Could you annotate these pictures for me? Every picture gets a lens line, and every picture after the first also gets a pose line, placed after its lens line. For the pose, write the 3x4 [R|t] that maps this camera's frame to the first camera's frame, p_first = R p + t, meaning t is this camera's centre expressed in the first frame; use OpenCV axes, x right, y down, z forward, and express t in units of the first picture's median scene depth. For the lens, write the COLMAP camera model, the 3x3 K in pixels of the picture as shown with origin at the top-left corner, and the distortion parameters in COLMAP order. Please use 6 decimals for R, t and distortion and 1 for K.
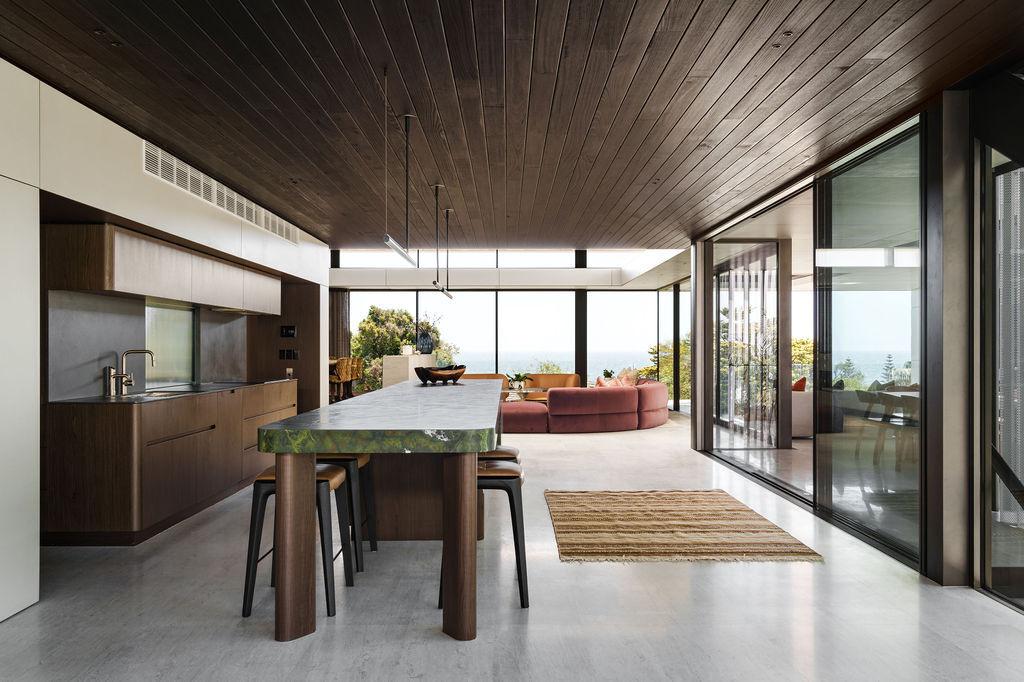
lens RADIAL K [[786.8, 0, 513.5], [0, 786.8, 356.3], [0, 0, 1]] dist [-0.030862, -0.001062]
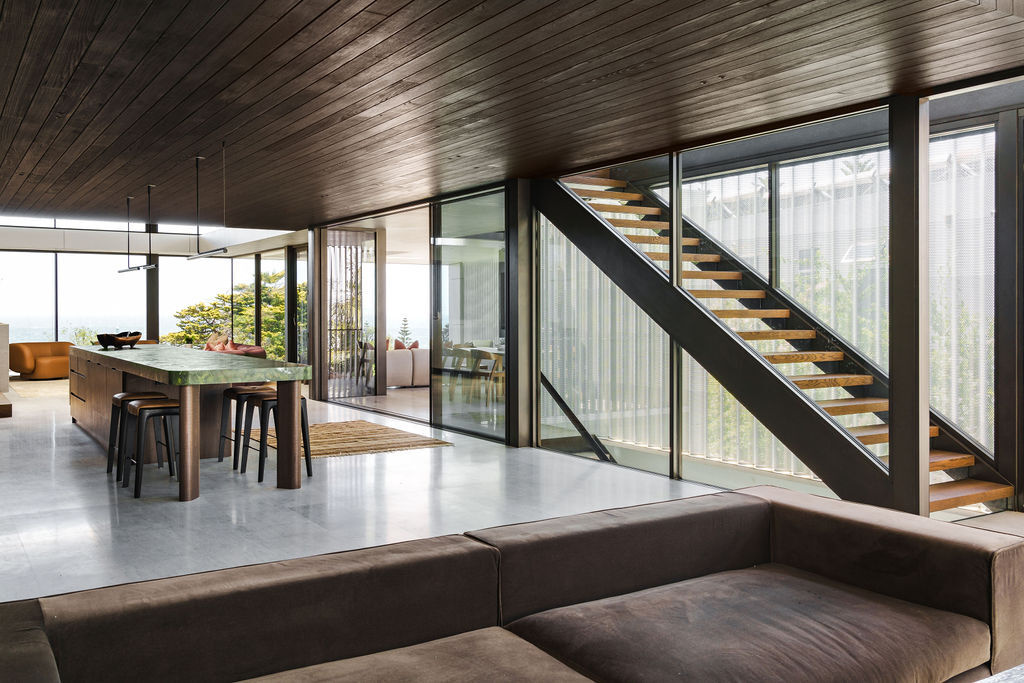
lens RADIAL K [[896.4, 0, 511.0], [0, 896.4, 336.6], [0, 0, 1]] dist [-0.000250, 0.000120]
pose [[0.842124, -0.014039, 0.539102, -0.328765], [0.004050, 0.999798, 0.019708, -0.005772], [-0.539269, -0.014413, 0.842010, -0.421950]]
